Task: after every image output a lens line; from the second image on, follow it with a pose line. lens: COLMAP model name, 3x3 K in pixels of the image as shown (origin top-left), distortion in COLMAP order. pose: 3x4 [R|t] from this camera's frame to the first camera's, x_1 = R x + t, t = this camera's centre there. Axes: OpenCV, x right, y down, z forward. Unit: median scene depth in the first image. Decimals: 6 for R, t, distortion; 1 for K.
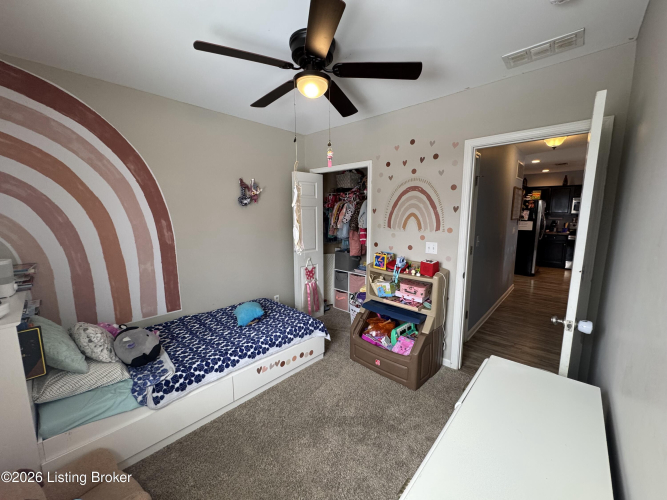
lens RADIAL K [[267.3, 0, 328.0], [0, 267.3, 251.8], [0, 0, 1]] dist [0.000545, -0.000094]
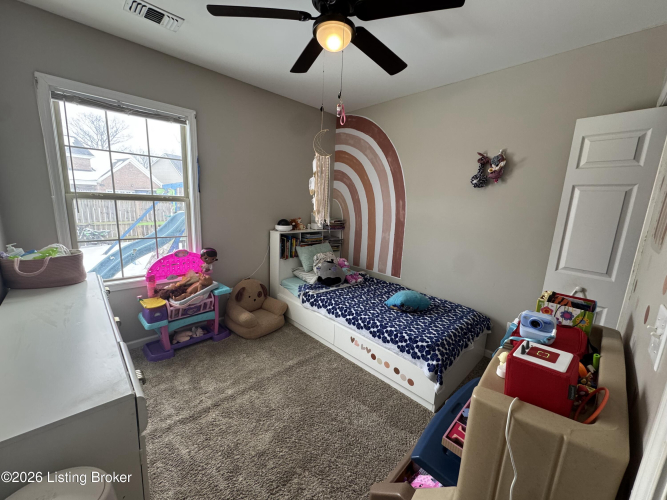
lens RADIAL K [[267.3, 0, 328.1], [0, 267.3, 248.7], [0, 0, 1]] dist [0.000545, -0.000094]
pose [[-0.062743, 0.177537, -0.982112, 0.668049], [-0.194007, 0.963110, 0.186496, -0.073660], [0.978992, 0.202238, -0.025985, 0.800693]]
